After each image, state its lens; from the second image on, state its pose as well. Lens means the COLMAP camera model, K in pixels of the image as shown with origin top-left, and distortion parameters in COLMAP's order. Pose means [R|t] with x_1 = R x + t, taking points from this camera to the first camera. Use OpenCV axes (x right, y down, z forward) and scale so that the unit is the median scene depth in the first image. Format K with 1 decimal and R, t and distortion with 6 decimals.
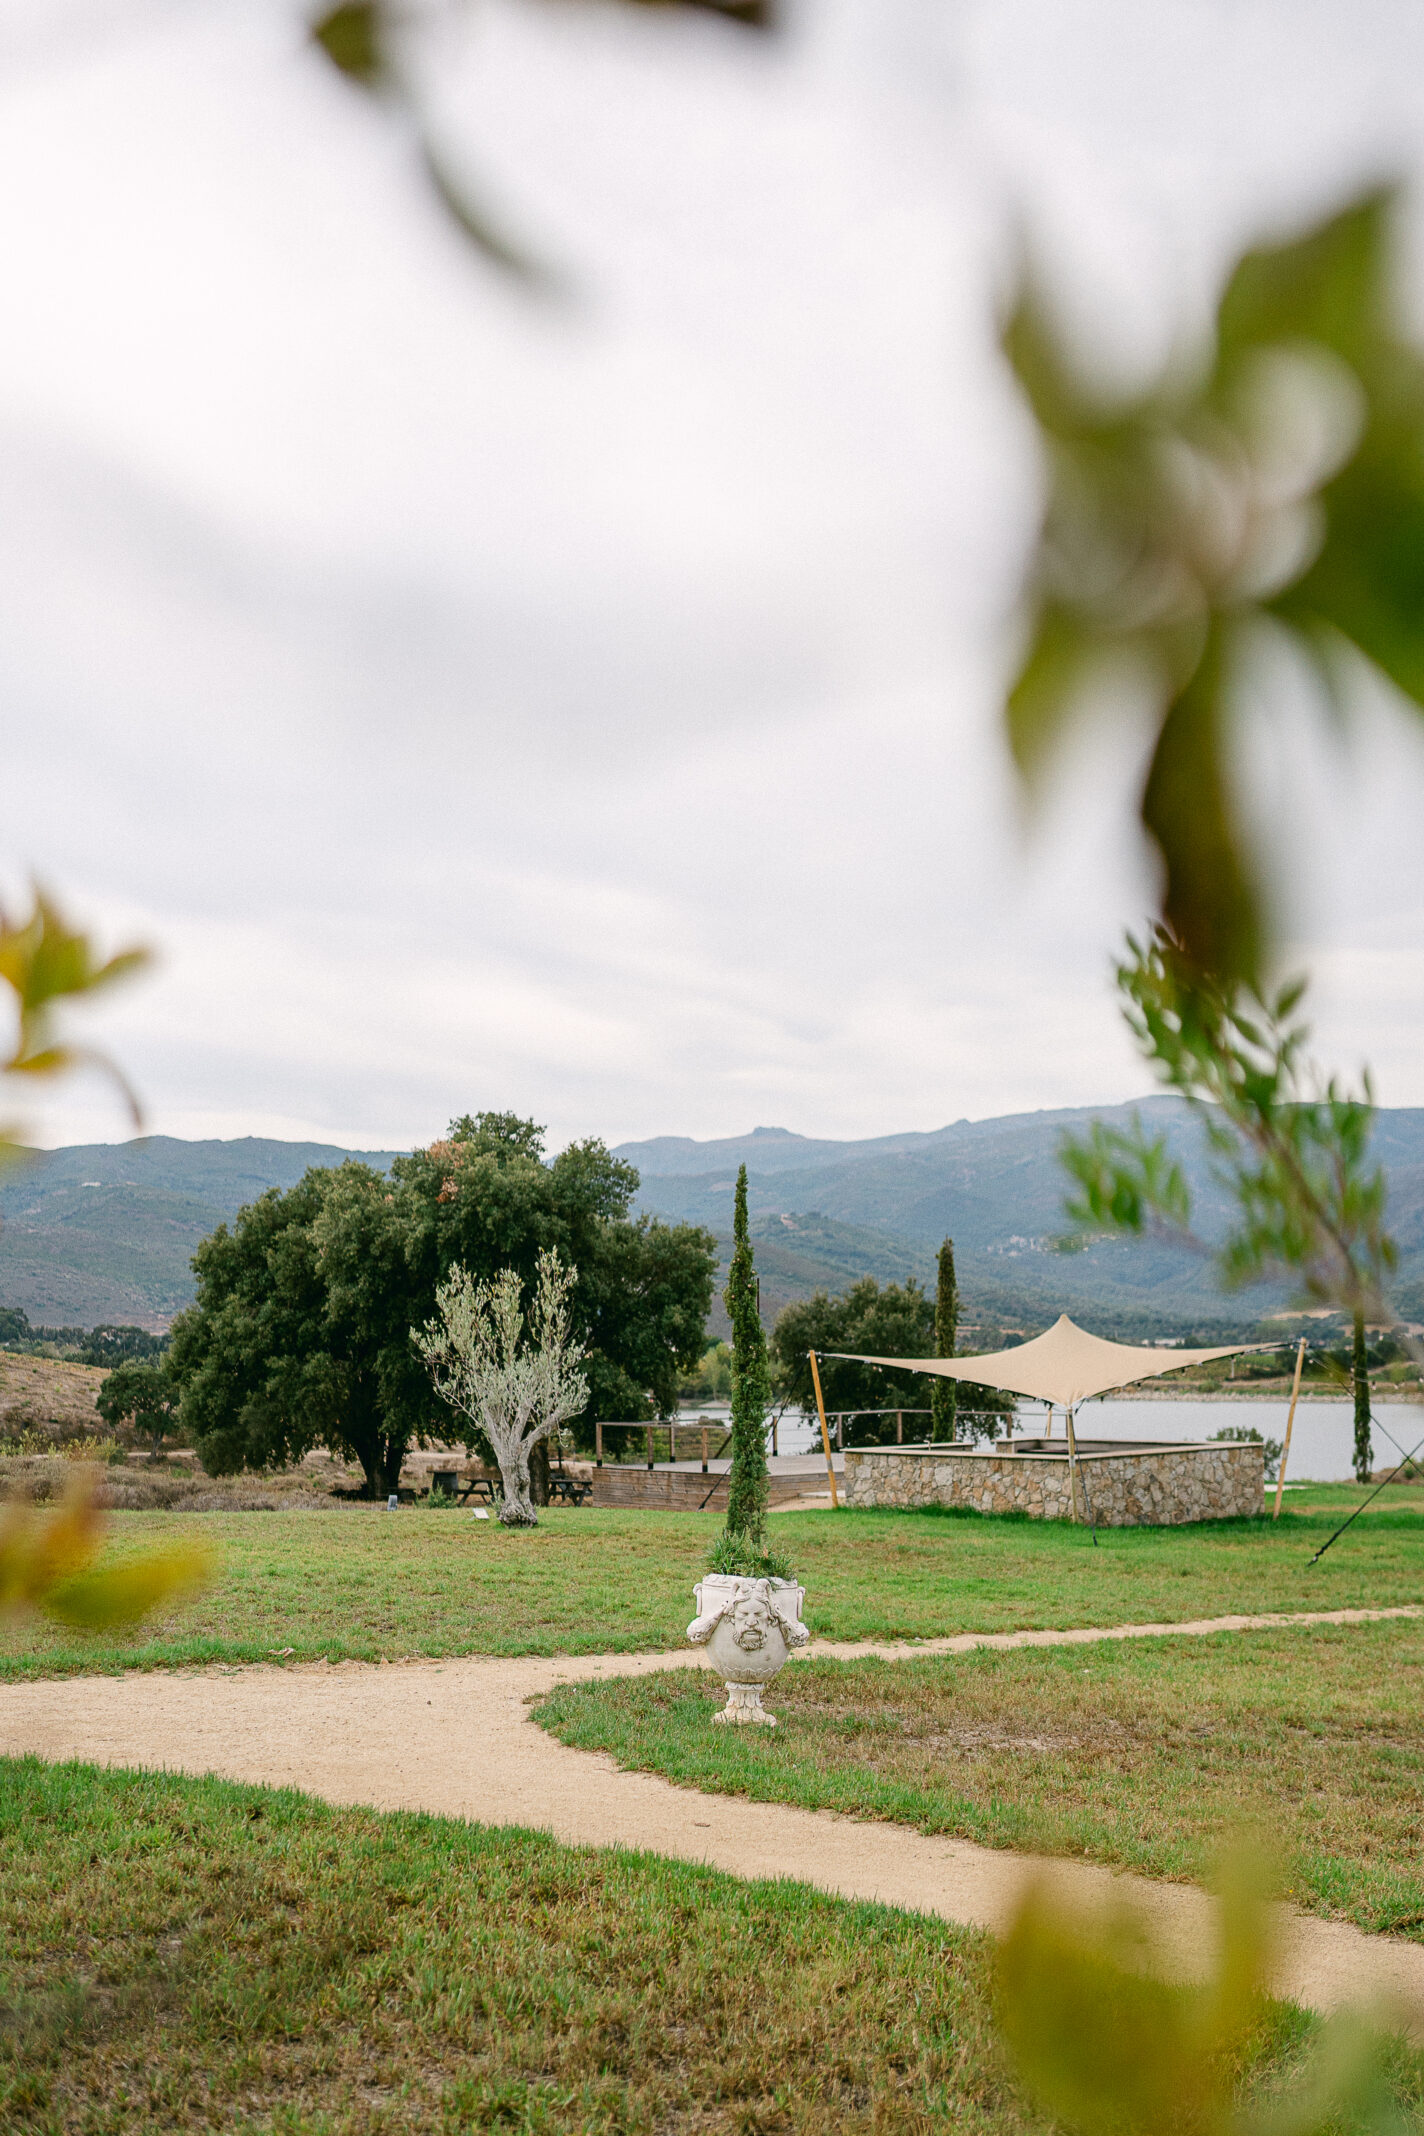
lens RADIAL K [[2136.9, 0, 688.7], [0, 2136.9, 991.4], [0, 0, 1]] dist [-0.042886, 0.000000]
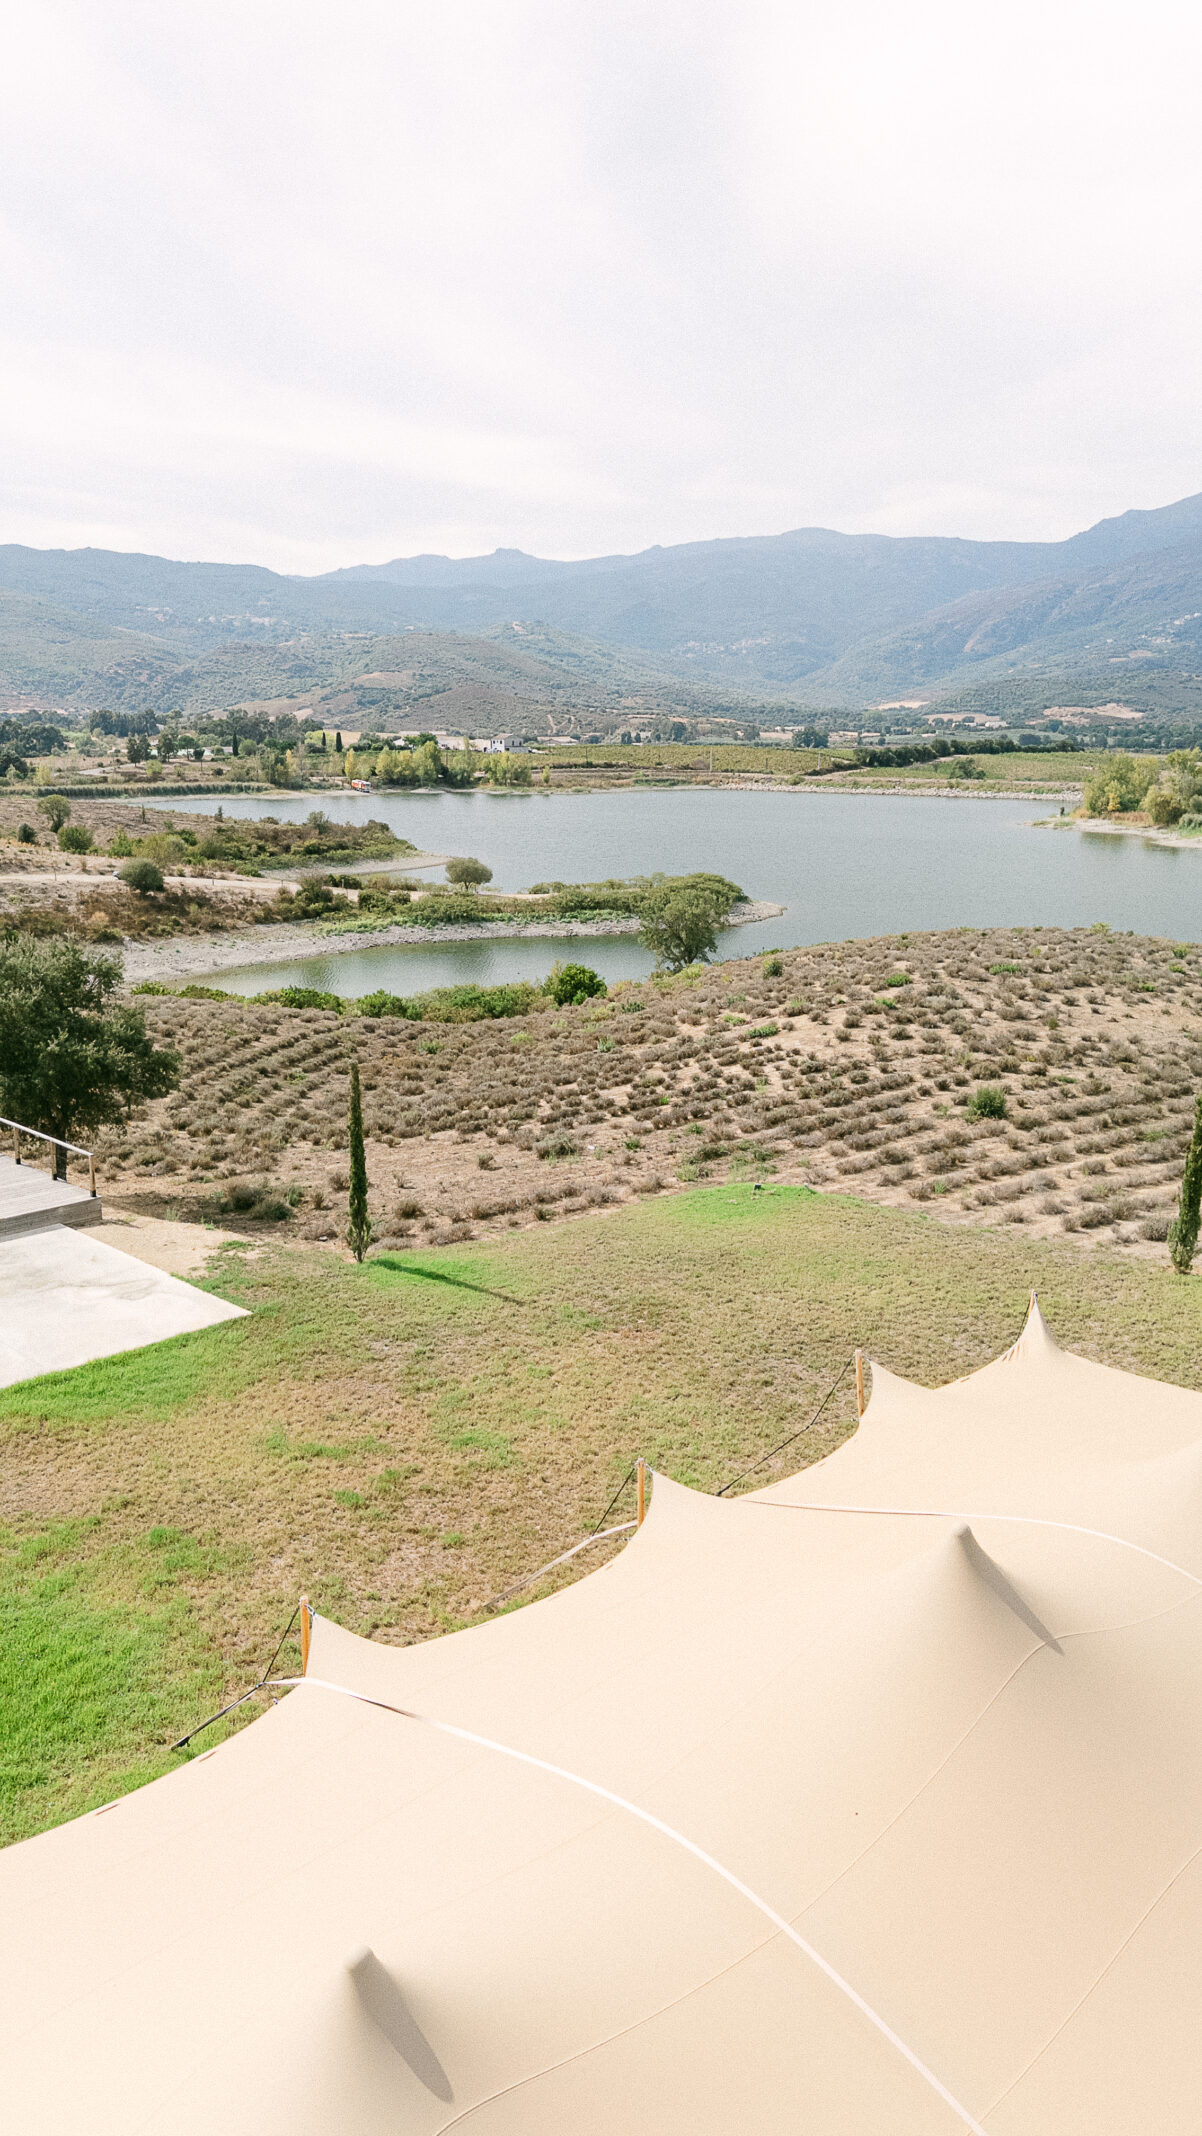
lens RADIAL K [[1583.6, 0, 591.2], [0, 1583.6, 1065.2], [0, 0, 1]] dist [0.056936, -0.014673]
pose [[0.996122, -0.010189, 0.087391, 0.335157], [-0.022718, 0.929805, 0.367352, -0.105051], [-0.084999, -0.367913, 0.925967, 0.338353]]
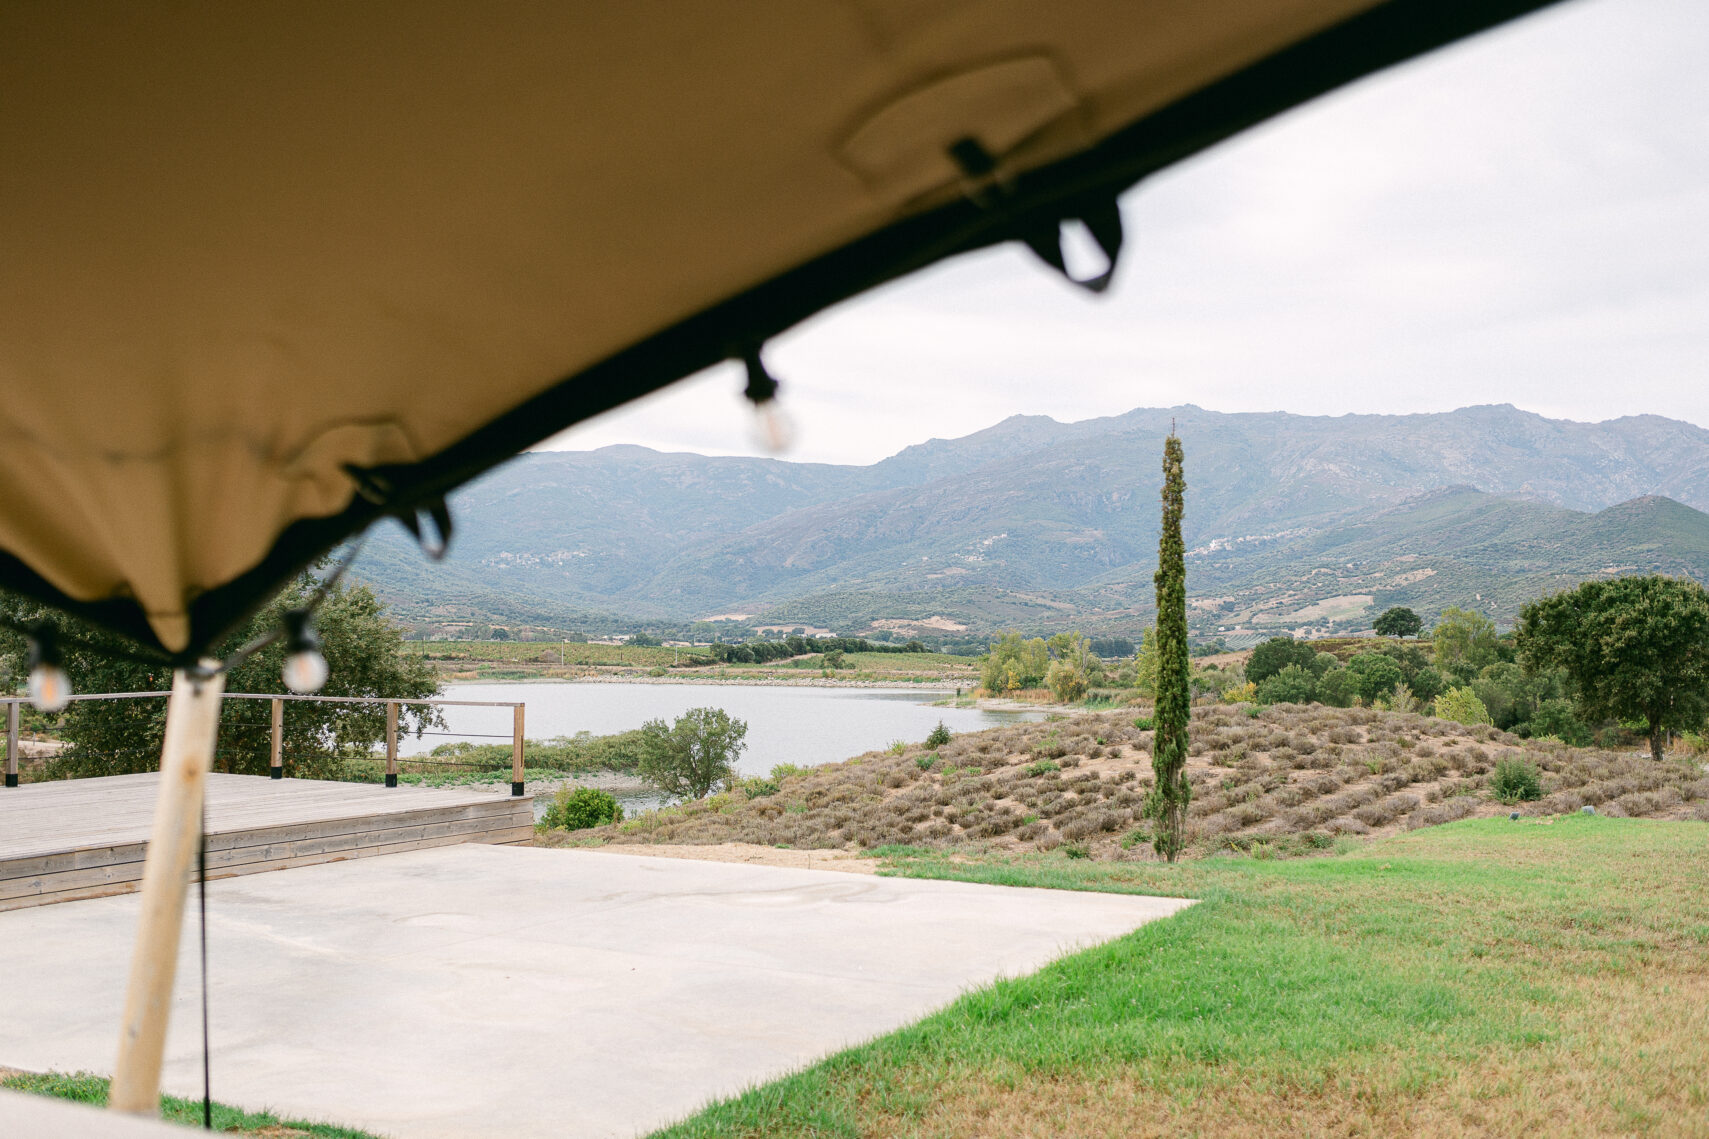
lens RADIAL K [[1709.7, 0, 847.9], [0, 1709.7, 562.1], [0, 0, 1]] dist [-0.042886, 0.000000]
pose [[0.939353, 0.024027, 0.342110, 0.119631], [-0.064489, 0.992123, 0.107393, 0.126374], [-0.336835, -0.122943, 0.933503, 0.647964]]
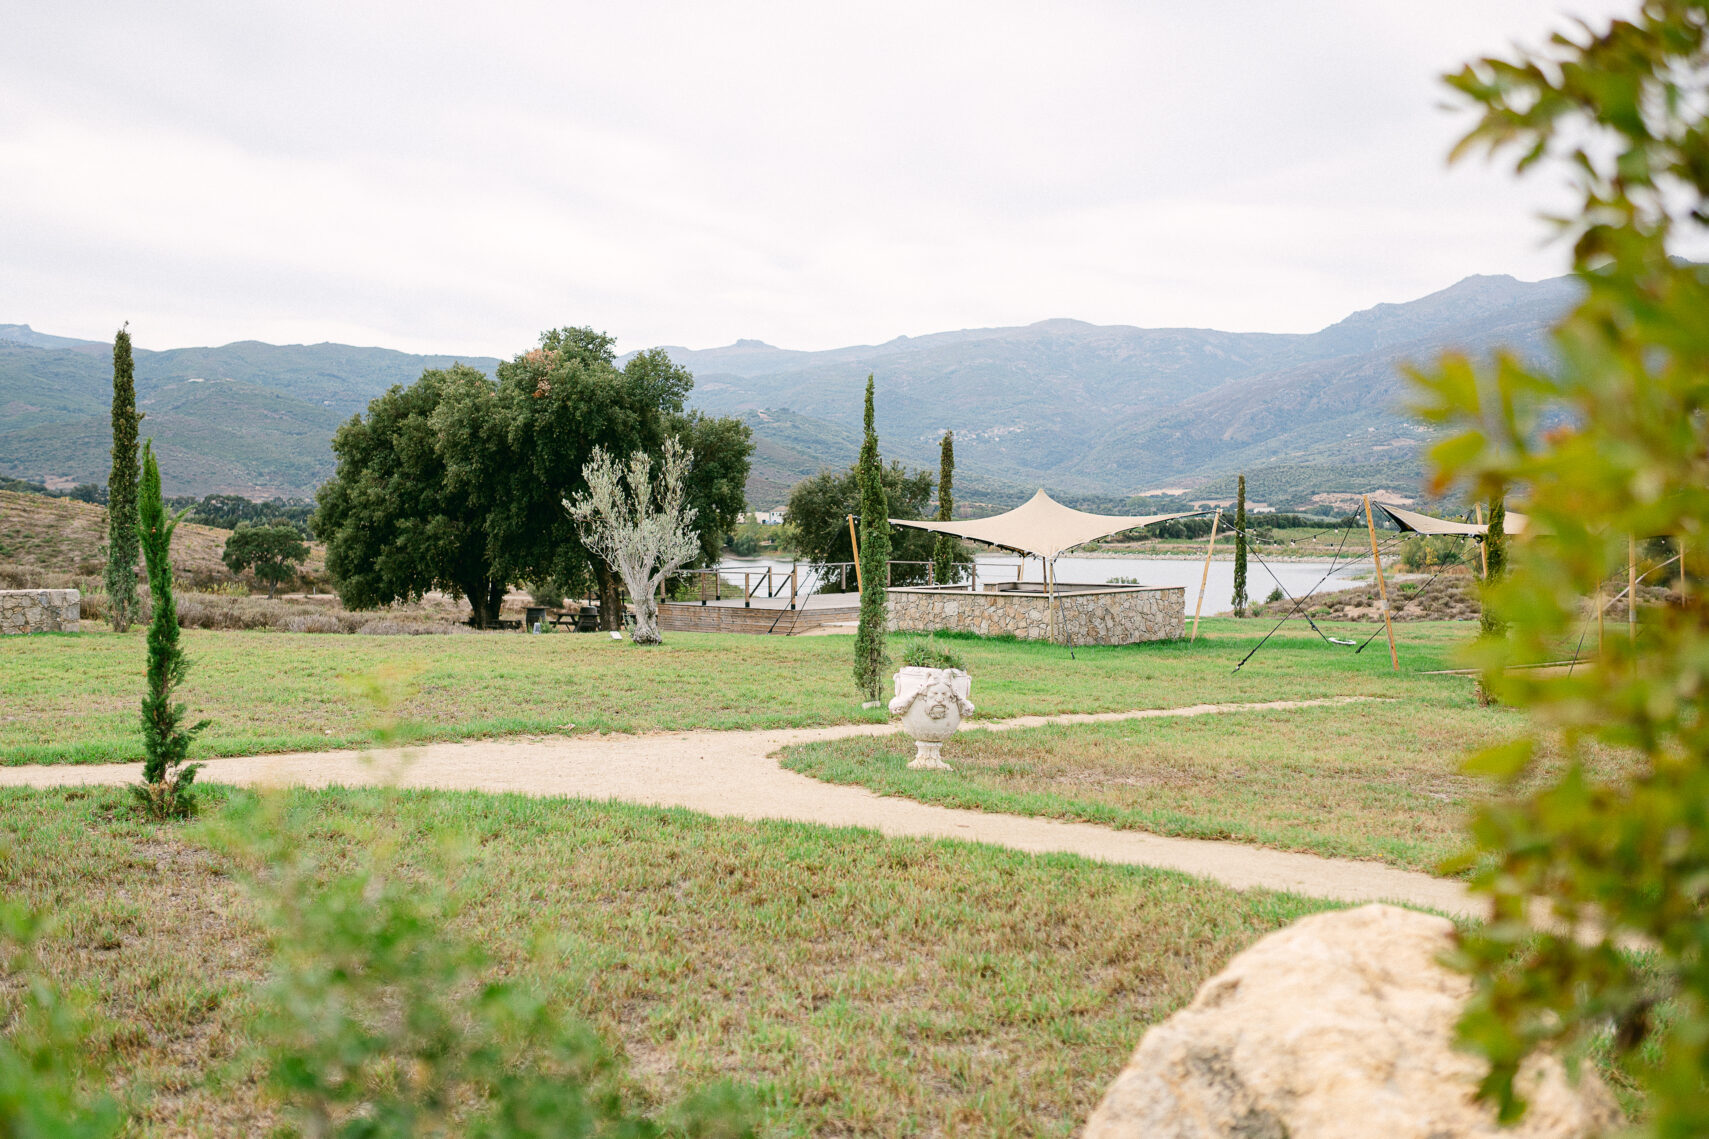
lens RADIAL K [[1709.7, 0, 837.3], [0, 1709.7, 557.2], [0, 0, 1]] dist [-0.042886, 0.000000]
pose [[0.995920, 0.003483, 0.090179, -0.028761], [-0.020469, 0.981932, 0.188124, -0.002011], [-0.087894, -0.189202, 0.977997, -0.018309]]
